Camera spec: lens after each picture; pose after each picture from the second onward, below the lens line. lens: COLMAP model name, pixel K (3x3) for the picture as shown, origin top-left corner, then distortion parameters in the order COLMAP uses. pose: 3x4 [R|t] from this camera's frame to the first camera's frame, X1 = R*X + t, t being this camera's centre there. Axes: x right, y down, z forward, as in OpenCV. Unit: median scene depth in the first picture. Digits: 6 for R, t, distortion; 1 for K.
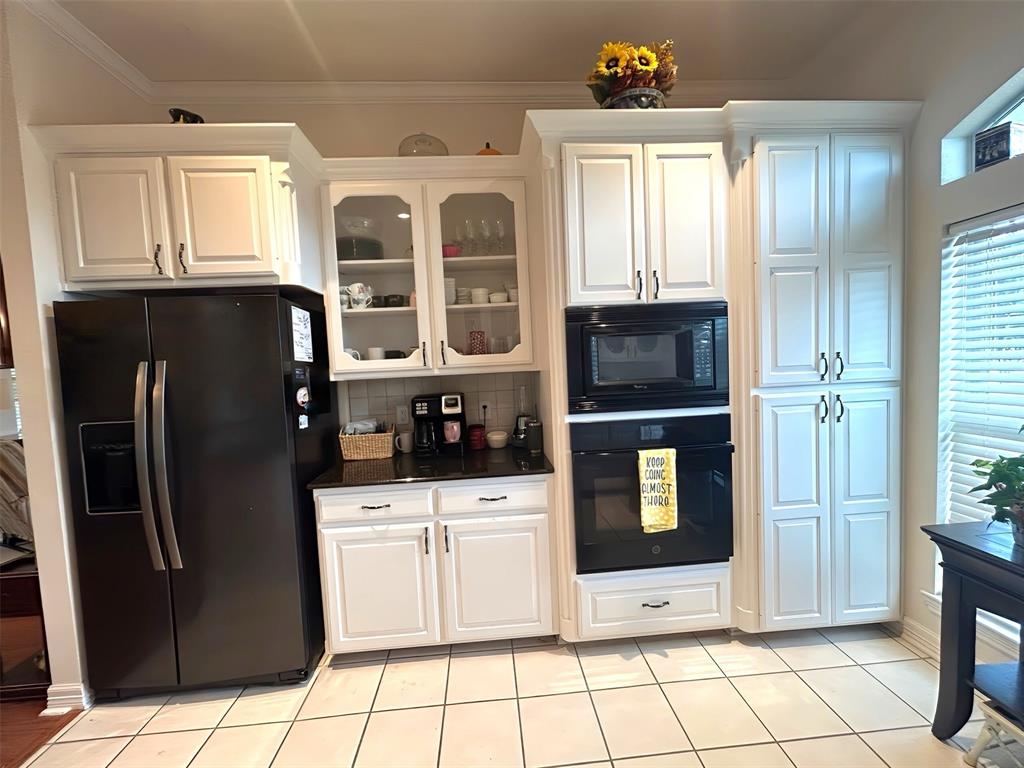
lens RADIAL K [[413.0, 0, 512.0], [0, 413.0, 384.0], [0, 0, 1]] dist [0.000879, 0.000050]
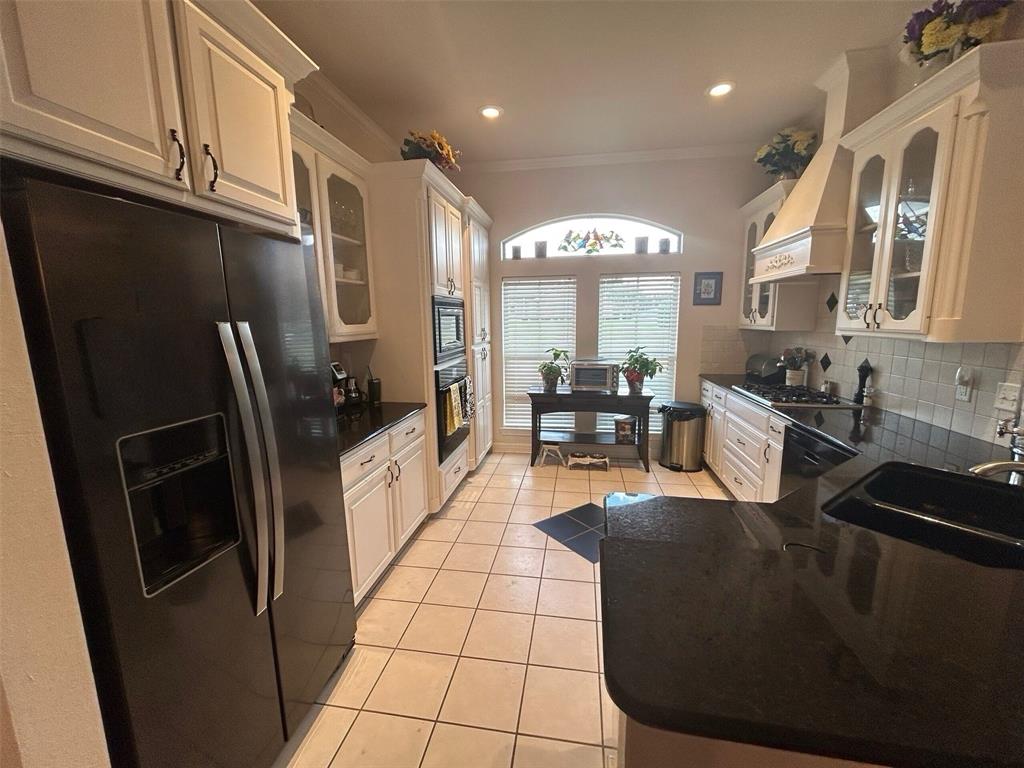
lens RADIAL K [[411.7, 0, 512.0], [0, 411.7, 384.0], [0, 0, 1]] dist [0.000005, 0.000005]
pose [[0.233830, -0.109425, 0.966100, -1.276370], [0.057272, 0.993471, 0.098663, 0.006506], [-0.970589, 0.032260, 0.238570, 0.351354]]
